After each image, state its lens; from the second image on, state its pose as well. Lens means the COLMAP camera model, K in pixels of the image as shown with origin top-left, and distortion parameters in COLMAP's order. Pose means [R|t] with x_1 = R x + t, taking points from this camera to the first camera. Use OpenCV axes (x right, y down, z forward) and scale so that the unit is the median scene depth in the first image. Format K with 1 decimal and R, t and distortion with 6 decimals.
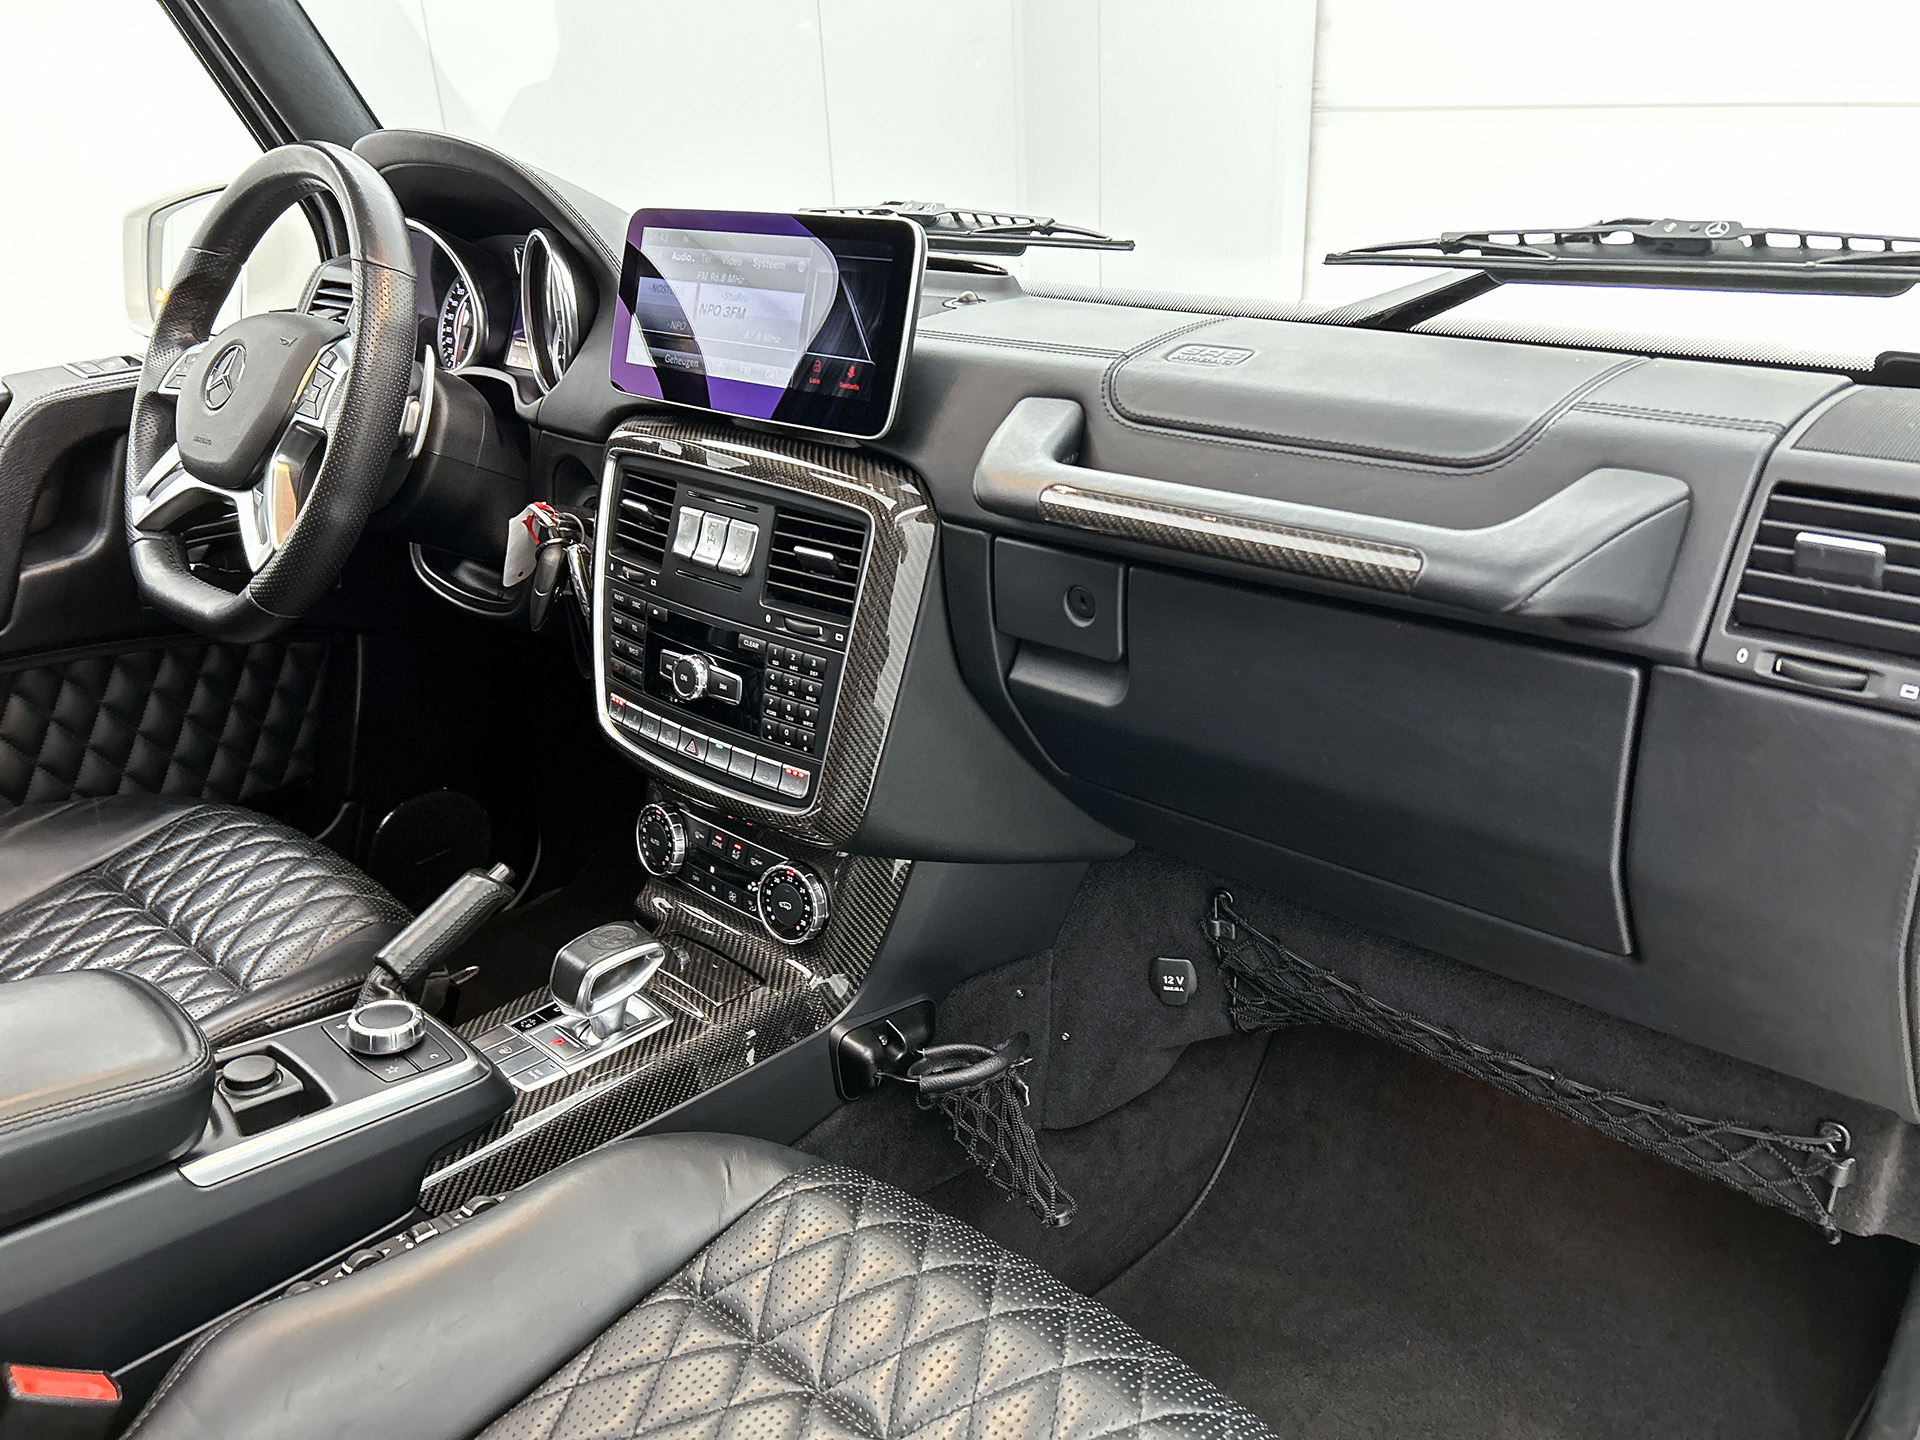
lens RADIAL K [[1464.7, 0, 959.4], [0, 1464.7, 731.7], [0, 0, 1]] dist [0.031815, -0.016877]
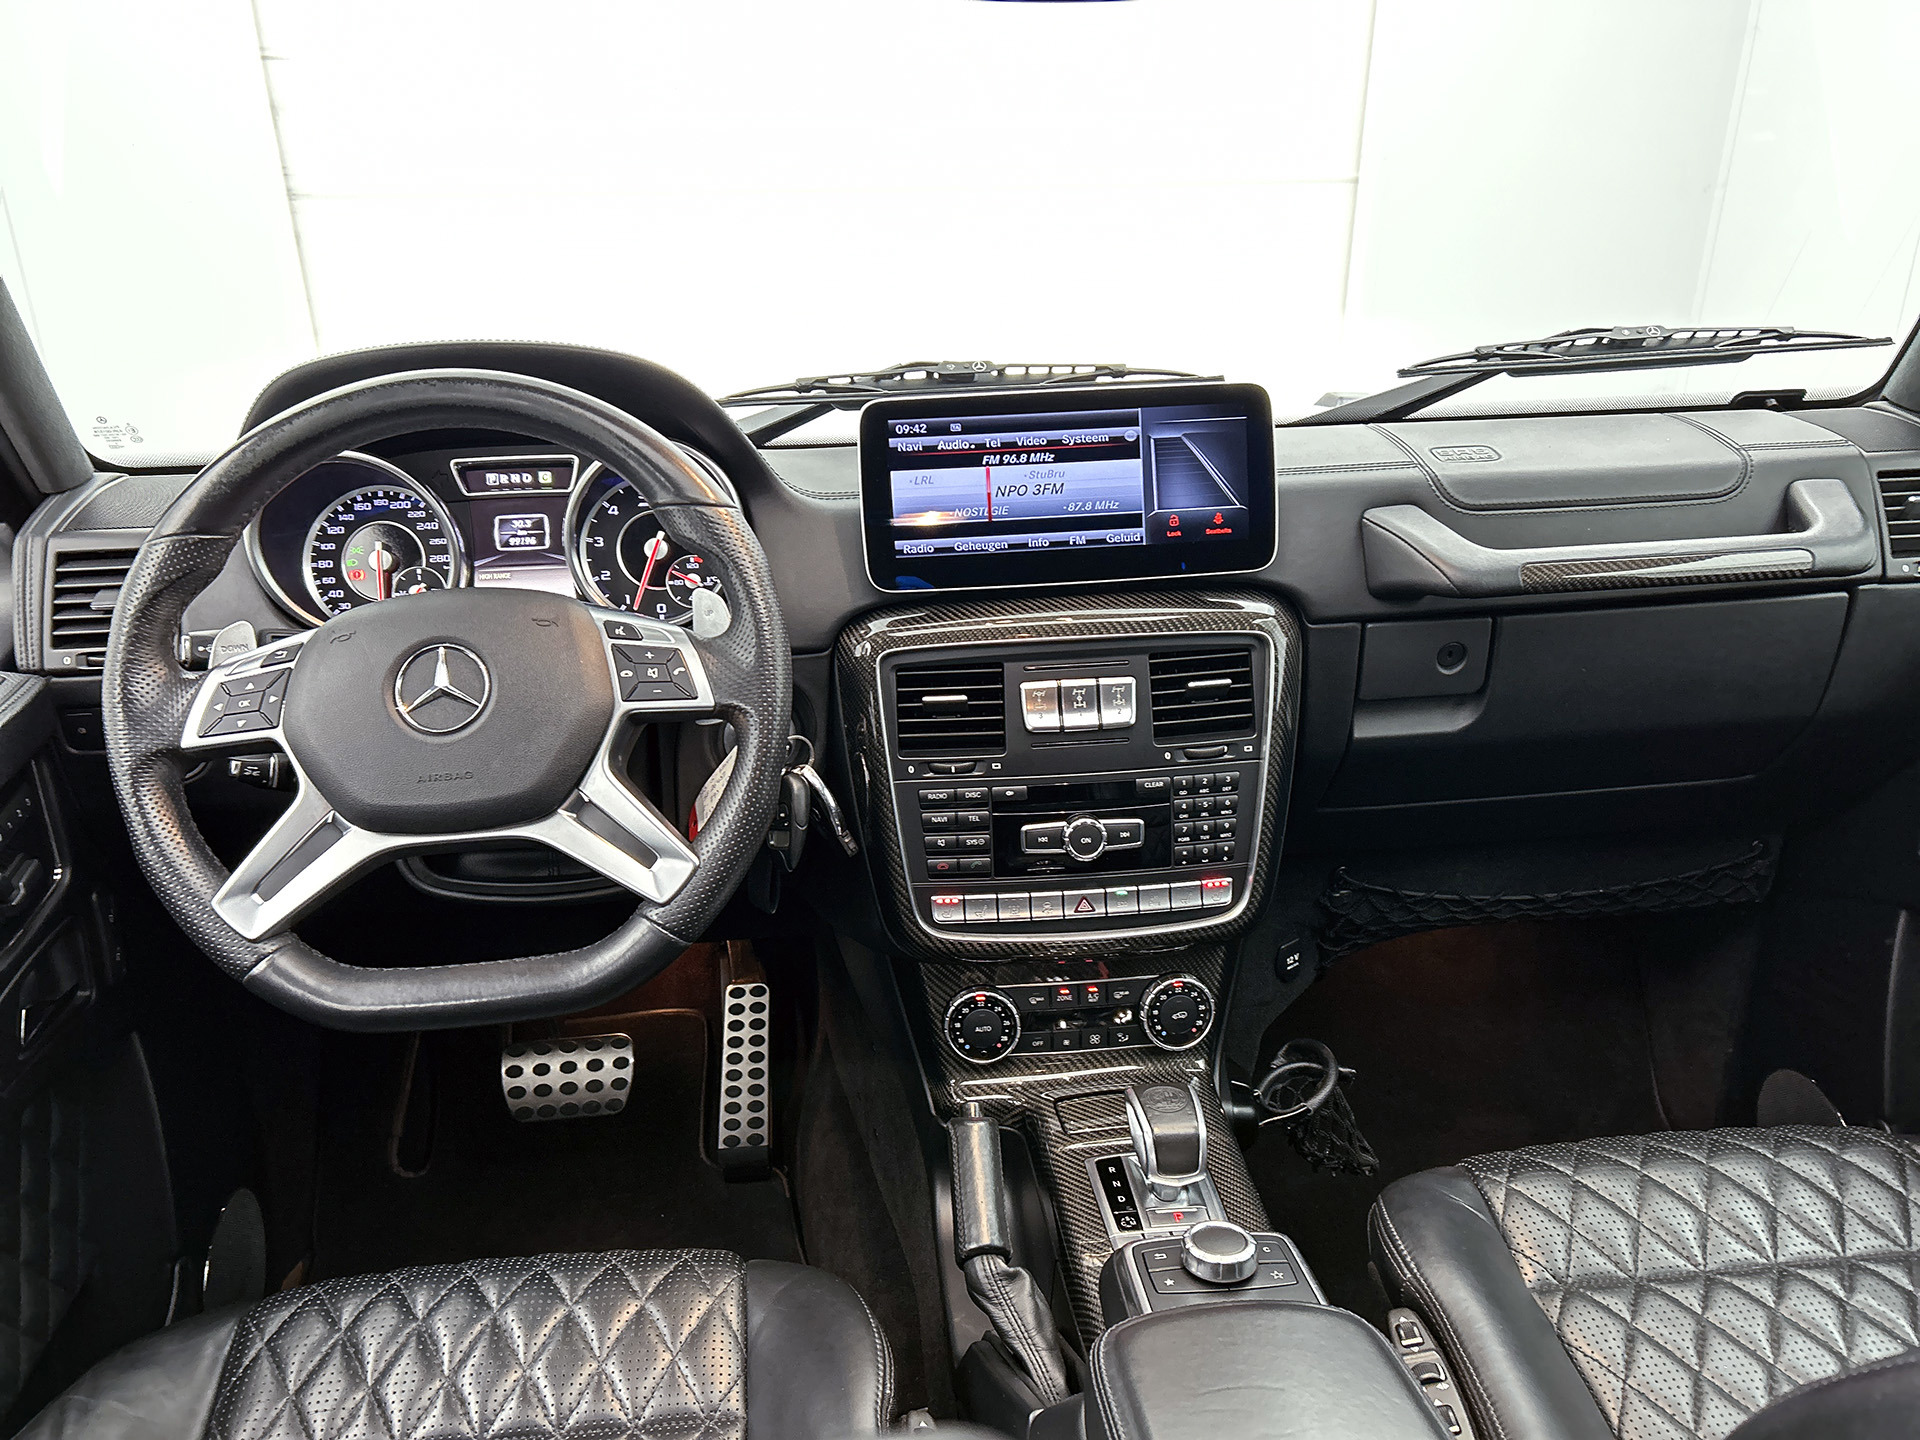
lens RADIAL K [[1464.7, 0, 963.8], [0, 1464.7, 711.9], [0, 0, 1]] dist [0.031815, -0.016877]
pose [[0.674130, -0.270922, 0.687132, -0.957151], [0.304292, 0.949554, 0.075855, -0.234000], [-0.673020, 0.157953, 0.722562, 0.320275]]
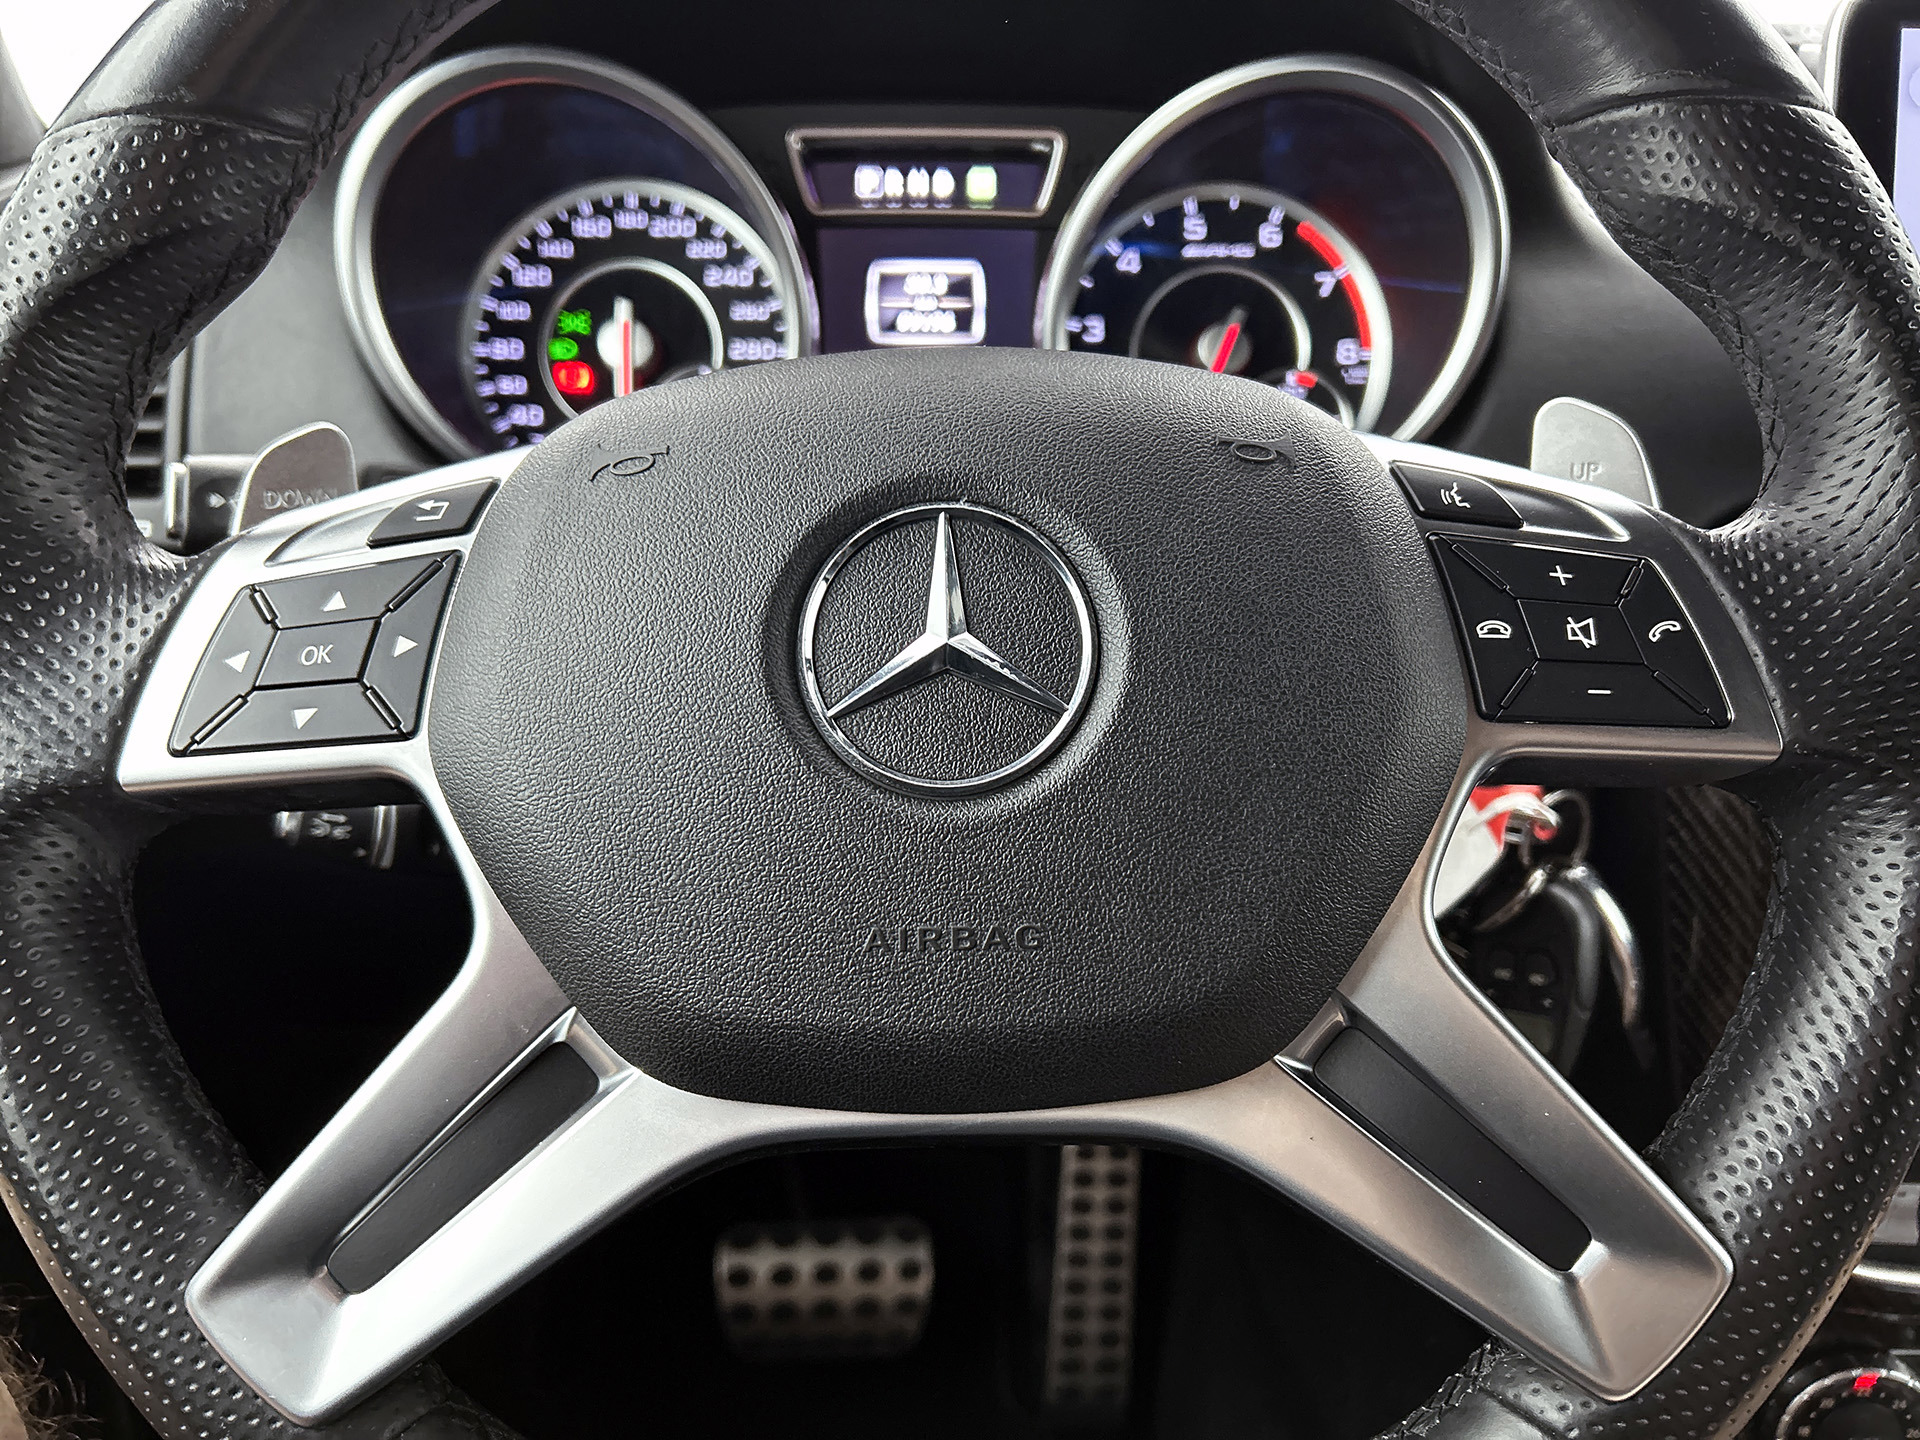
lens RADIAL K [[1464.7, 0, 956.9], [0, 1464.7, 710.1], [0, 0, 1]] dist [0.031815, -0.016877]
pose [[0.723600, -0.248378, 0.643981, -0.735405], [0.252824, 0.963543, 0.087548, -0.286473], [-0.642248, 0.099464, 0.760016, 0.953745]]
